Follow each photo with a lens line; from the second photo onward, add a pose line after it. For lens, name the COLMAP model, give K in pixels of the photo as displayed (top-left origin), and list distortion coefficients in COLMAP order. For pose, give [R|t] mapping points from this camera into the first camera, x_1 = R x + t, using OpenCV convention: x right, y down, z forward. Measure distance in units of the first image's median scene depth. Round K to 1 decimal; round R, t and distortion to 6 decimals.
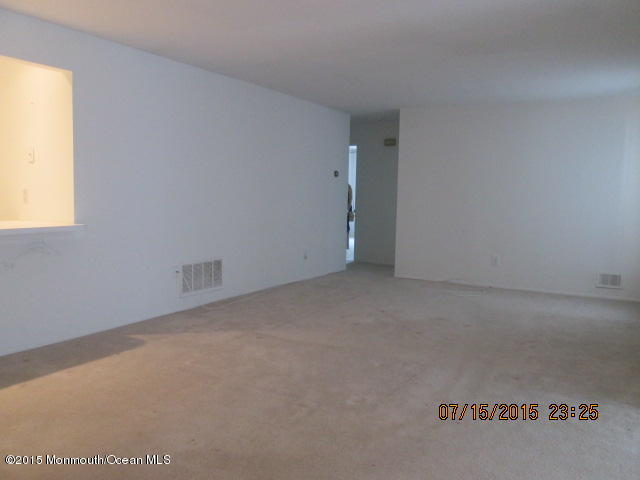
lens RADIAL K [[529.7, 0, 320.0], [0, 529.7, 240.0], [0, 0, 1]] dist [-0.030746, 0.003253]
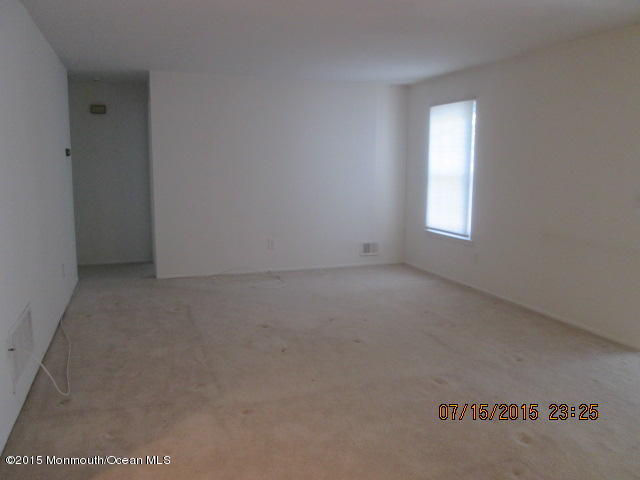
lens RADIAL K [[529.7, 0, 320.0], [0, 529.7, 240.0], [0, 0, 1]] dist [-0.030746, 0.003253]
pose [[0.655134, -0.126944, 0.744771, -0.321011], [0.080325, 0.991899, 0.098408, -0.054632], [-0.751230, -0.004647, 0.660024, 0.299285]]
